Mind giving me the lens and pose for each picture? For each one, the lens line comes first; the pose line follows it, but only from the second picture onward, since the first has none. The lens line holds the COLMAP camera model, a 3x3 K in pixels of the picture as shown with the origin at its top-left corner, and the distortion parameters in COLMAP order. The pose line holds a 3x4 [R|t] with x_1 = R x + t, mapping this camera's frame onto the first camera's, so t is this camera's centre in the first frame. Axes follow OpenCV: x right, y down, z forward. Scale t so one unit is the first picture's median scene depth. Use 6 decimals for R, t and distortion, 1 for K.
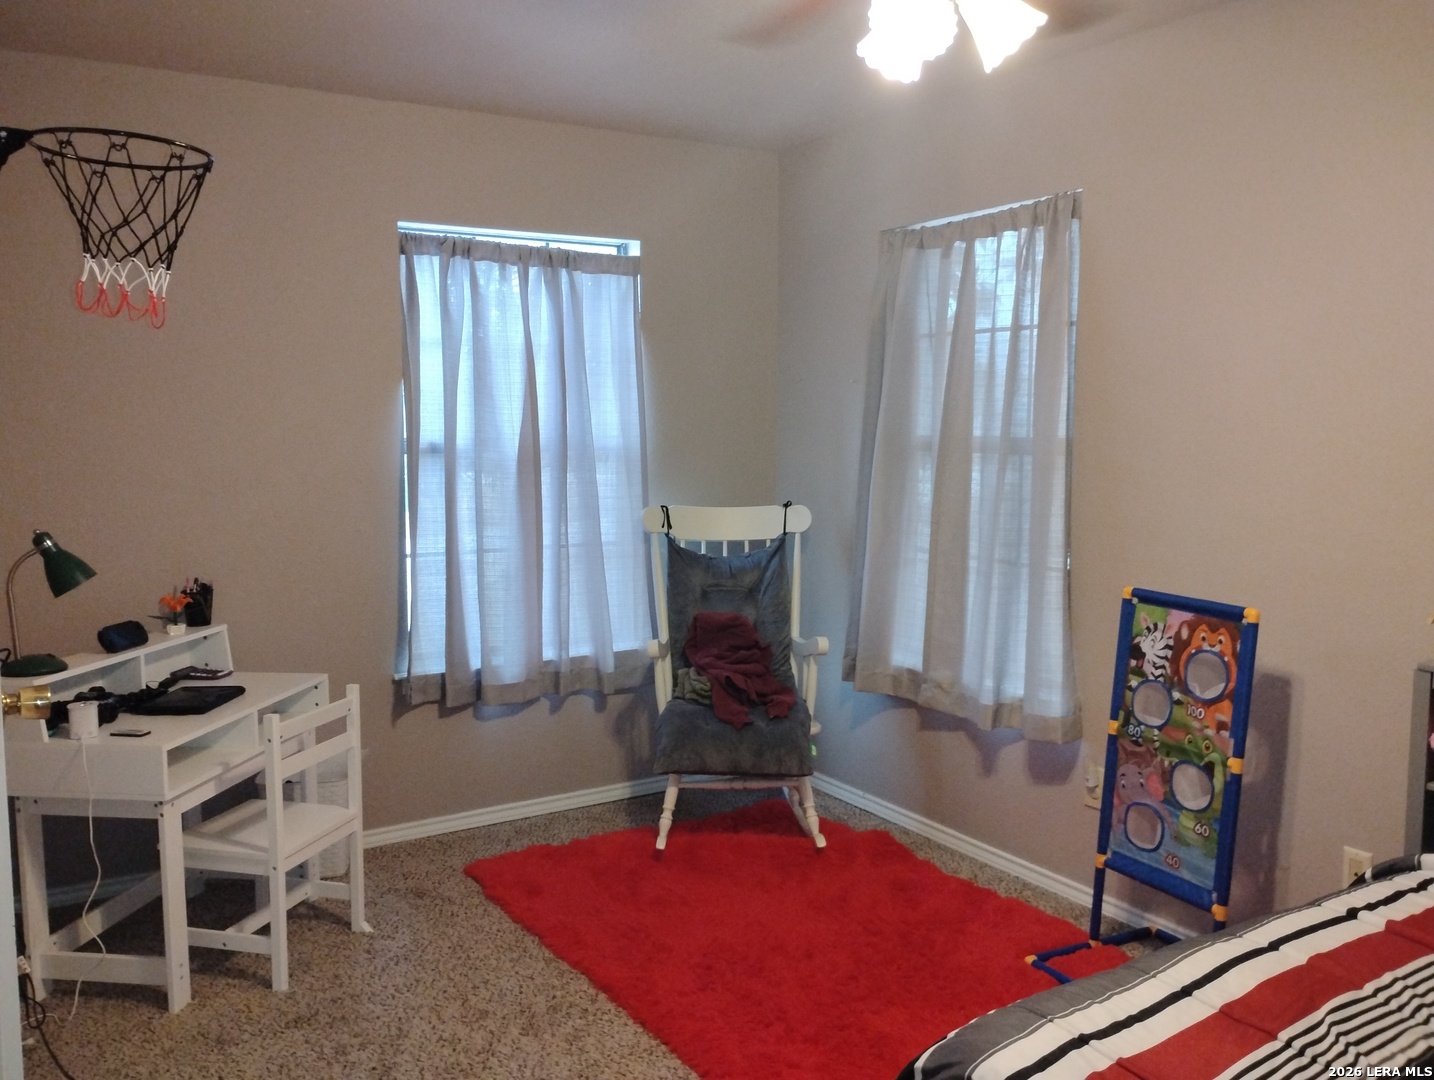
lens RADIAL K [[1156.8, 0, 719.5], [0, 1156.8, 540.1], [0, 0, 1]] dist [0.044527, -0.061269]
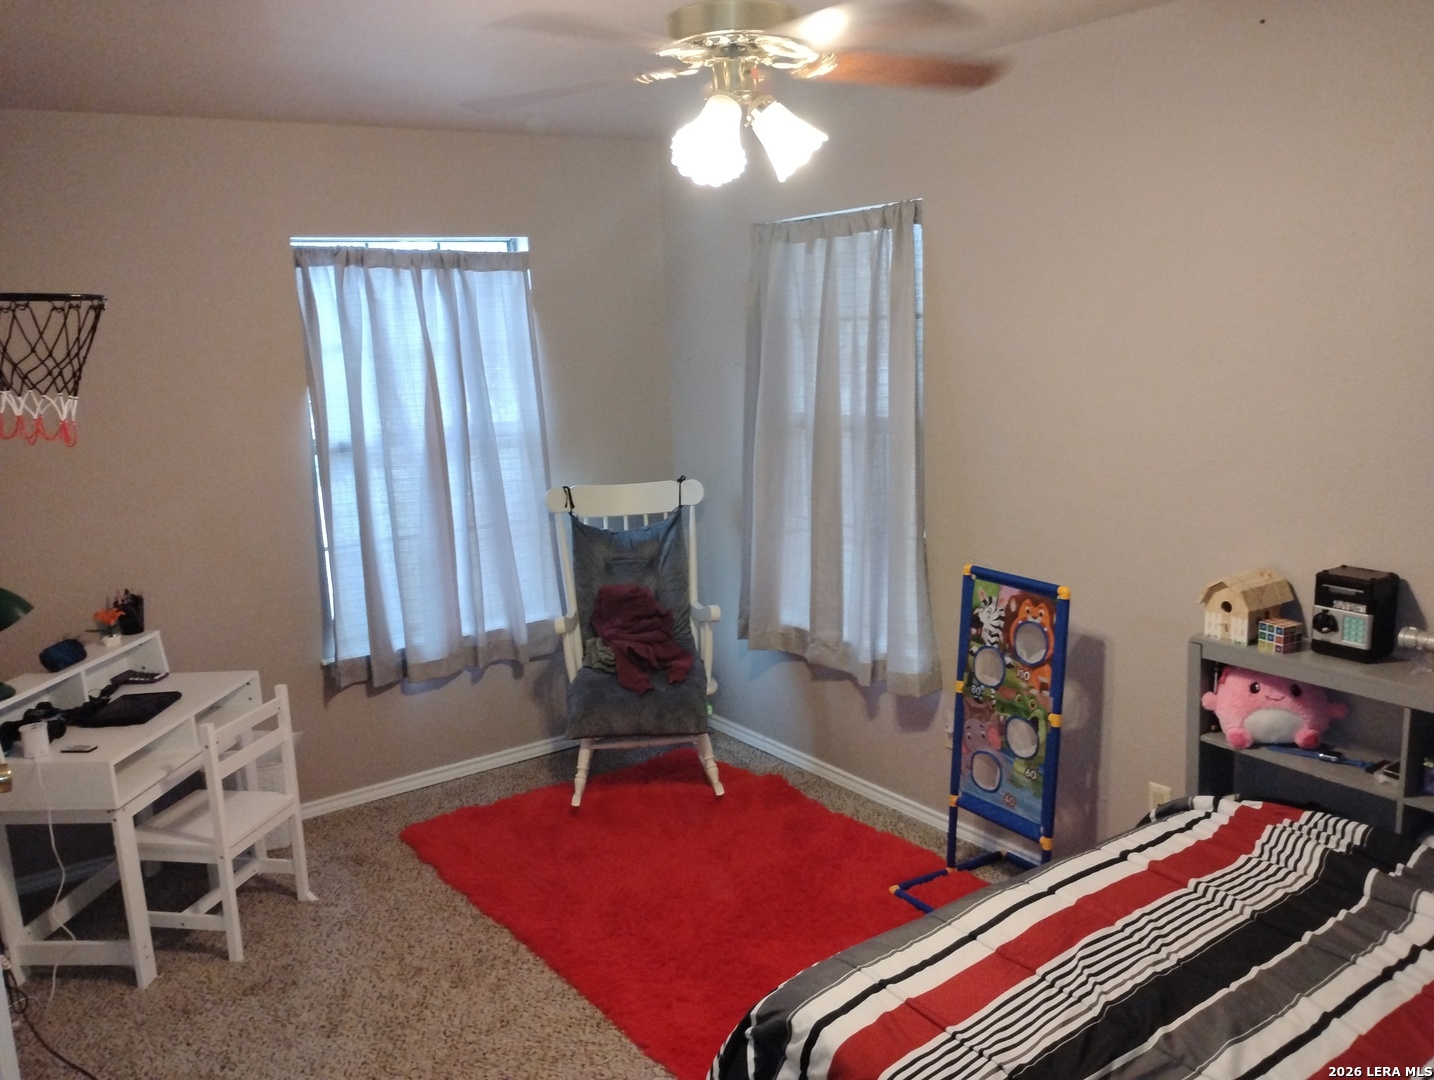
lens RADIAL K [[1156.8, 0, 716.6], [0, 1156.8, 541.9], [0, 0, 1]] dist [0.044527, -0.061269]
pose [[0.997676, -0.053191, 0.042586, 0.055457], [0.049298, 0.994921, 0.087762, -0.085509], [-0.047037, -0.085458, 0.995231, -0.102252]]
